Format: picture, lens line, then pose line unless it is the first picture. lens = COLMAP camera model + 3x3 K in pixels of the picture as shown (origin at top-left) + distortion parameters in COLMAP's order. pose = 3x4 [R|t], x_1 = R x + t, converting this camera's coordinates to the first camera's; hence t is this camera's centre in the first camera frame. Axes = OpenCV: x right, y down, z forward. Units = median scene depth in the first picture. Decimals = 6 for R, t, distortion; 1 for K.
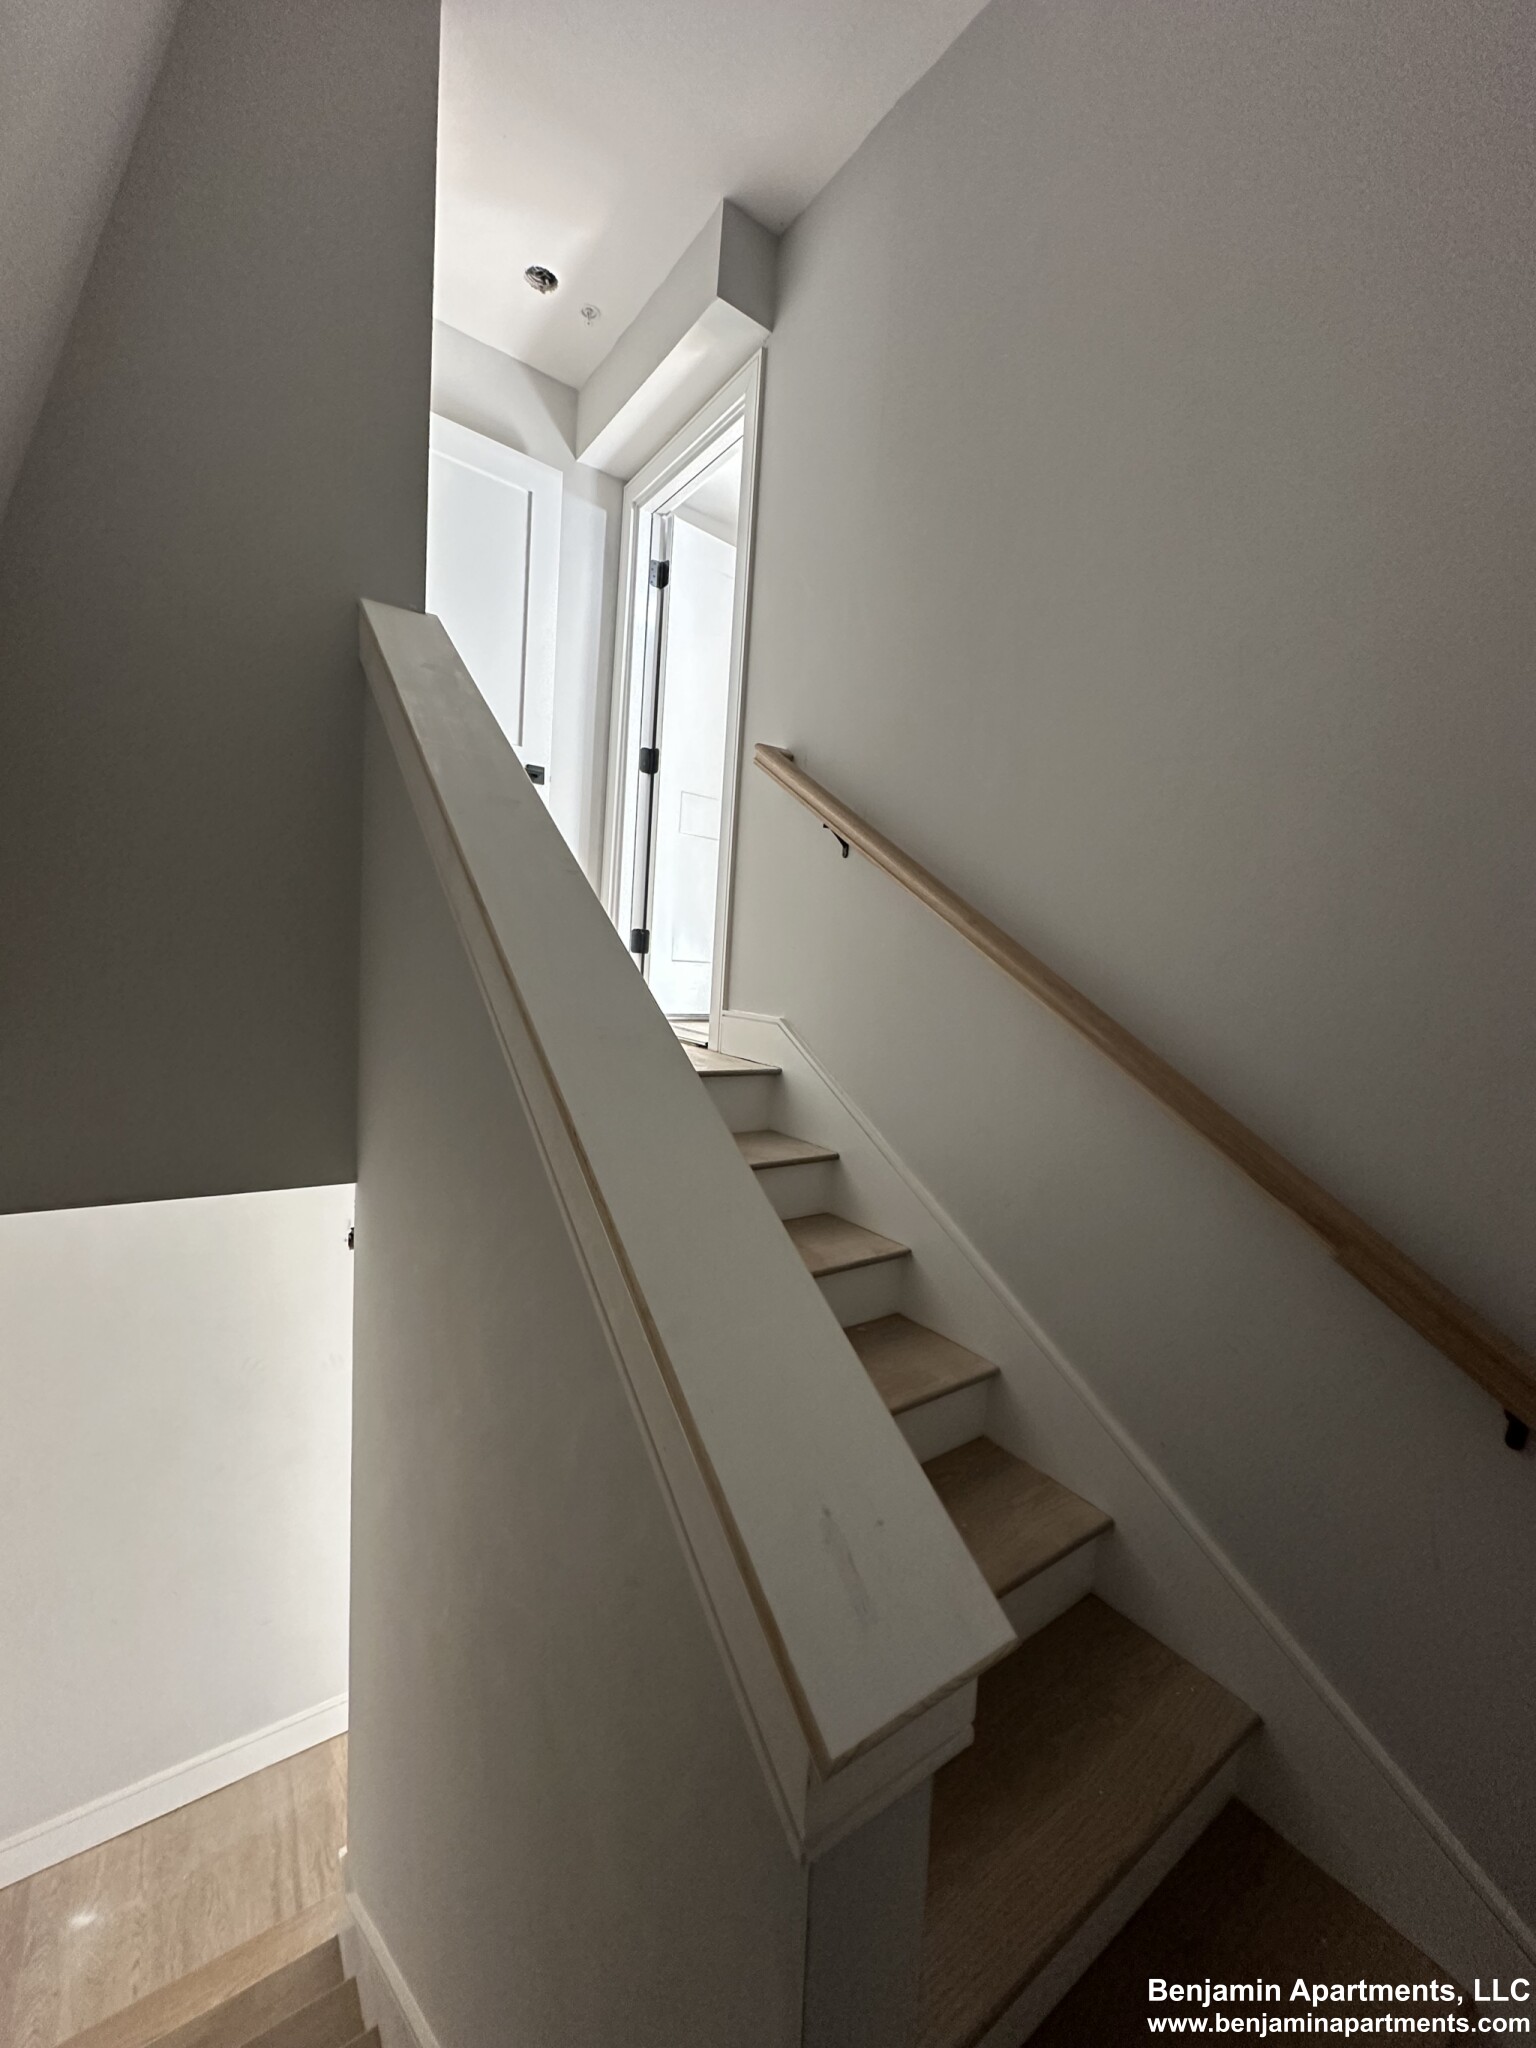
lens RADIAL K [[808.2, 0, 730.3], [0, 808.2, 1012.1], [0, 0, 1]] dist [0.014747, 0.000072]
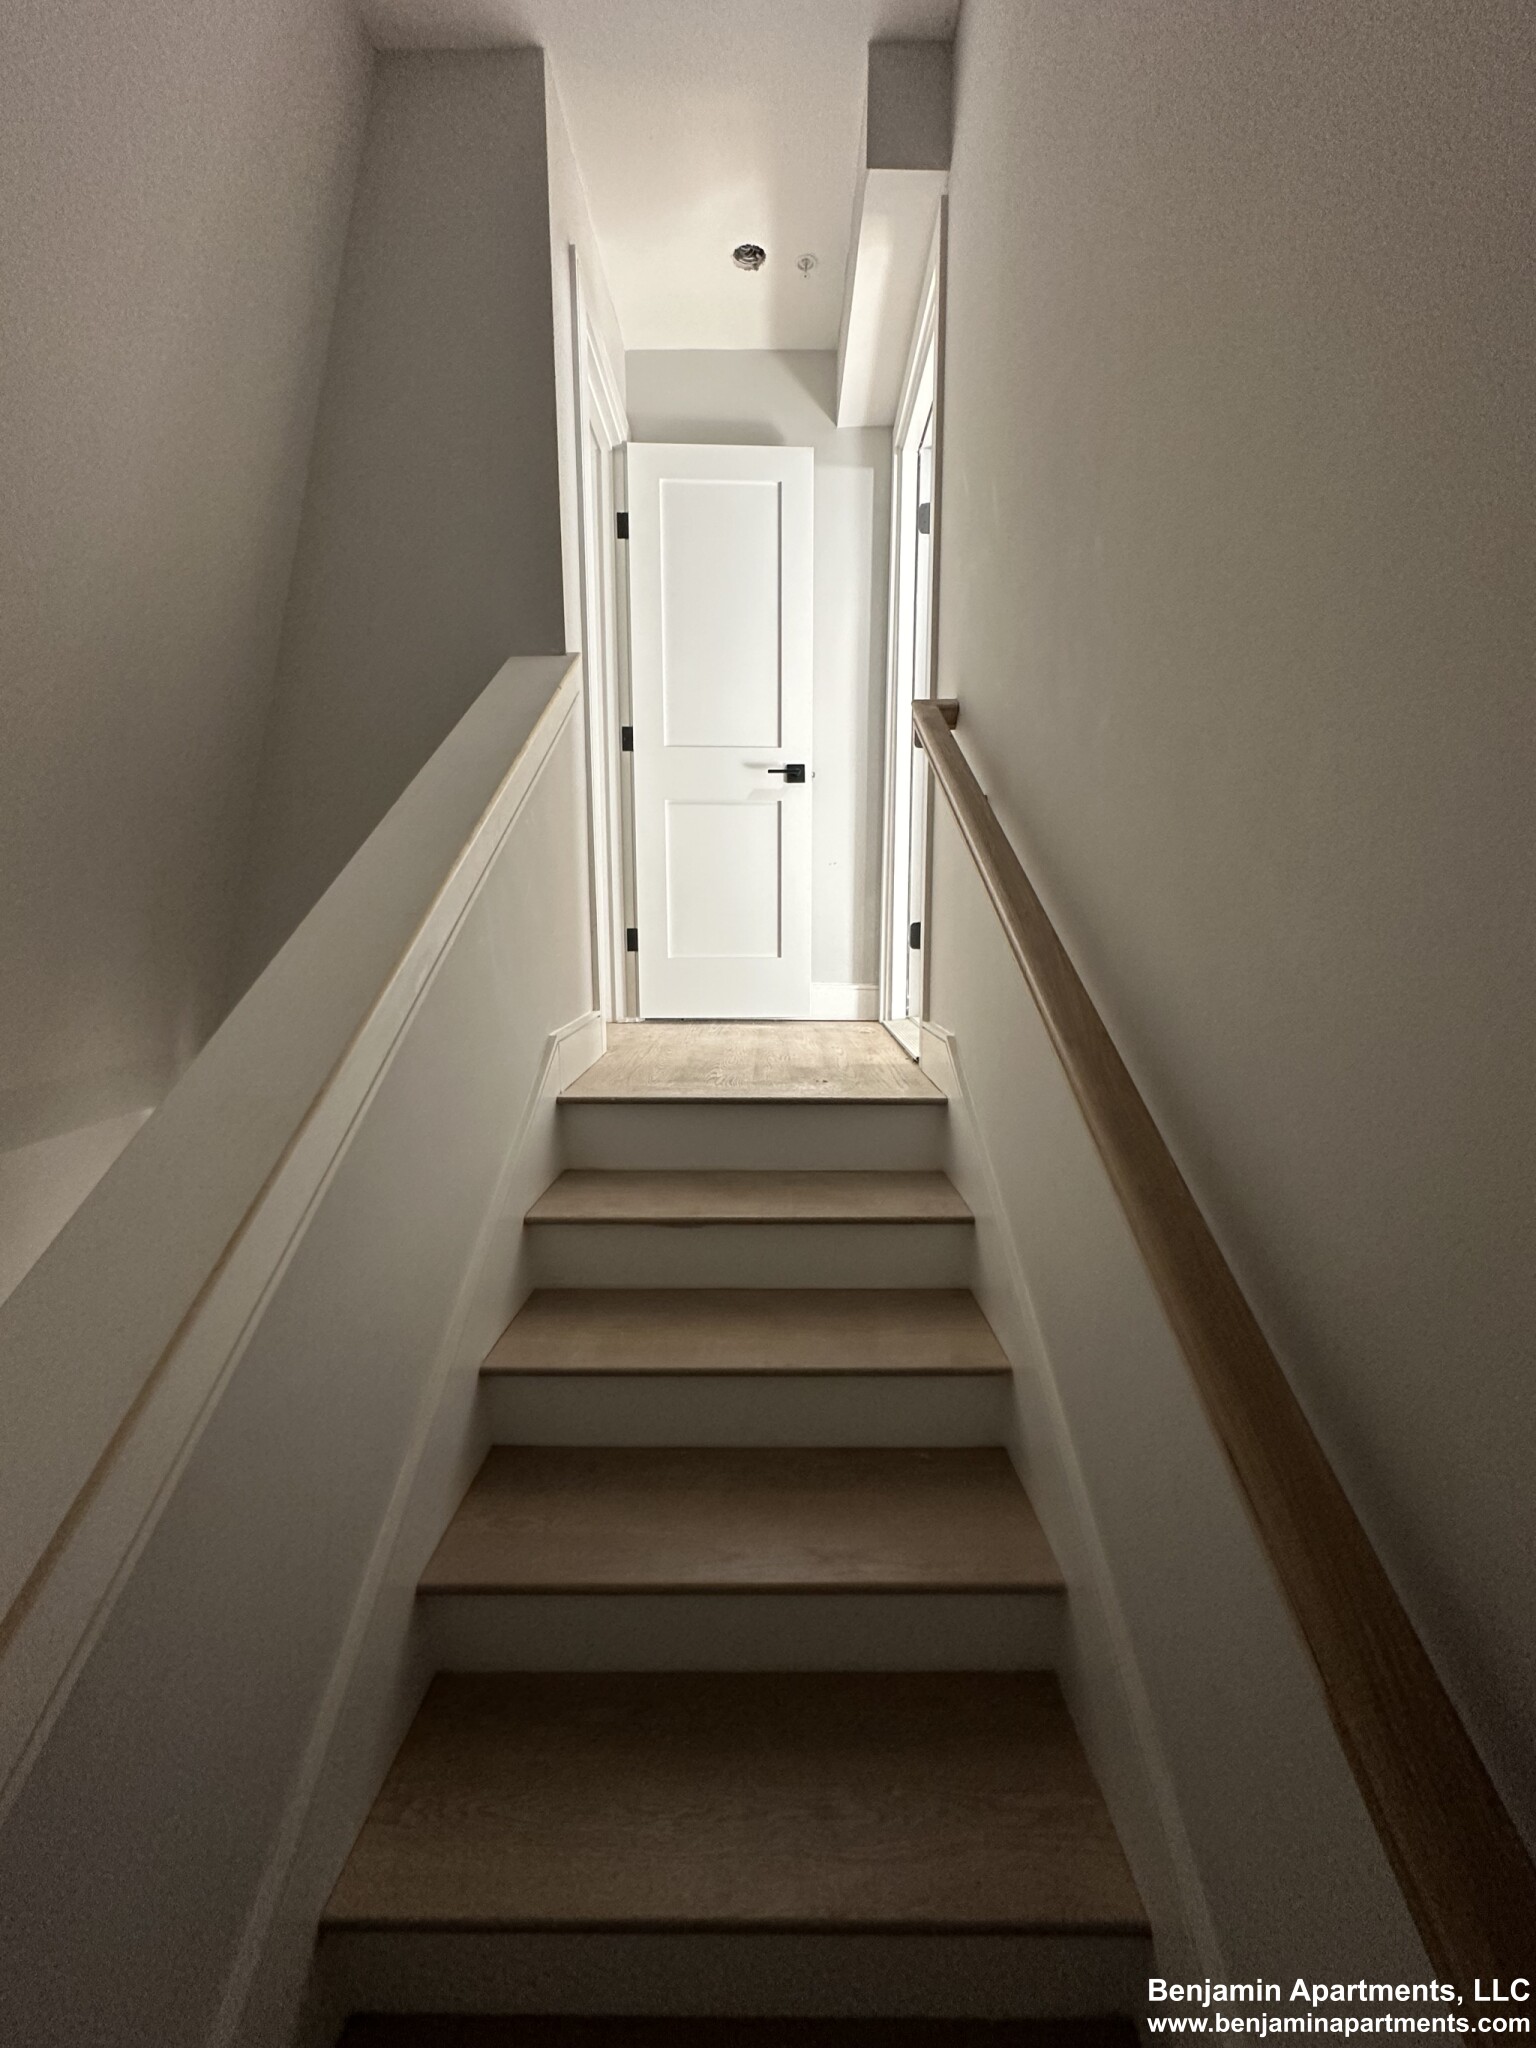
lens RADIAL K [[815.6, 0, 768.0], [0, 815.6, 1024.0], [0, 0, 1]] dist [-0.001847, 0.000064]
pose [[0.817344, 0.001681, -0.576148, 0.326242], [0.005115, 0.999935, 0.010173, -0.008870], [0.576128, -0.011261, 0.817282, 0.218129]]
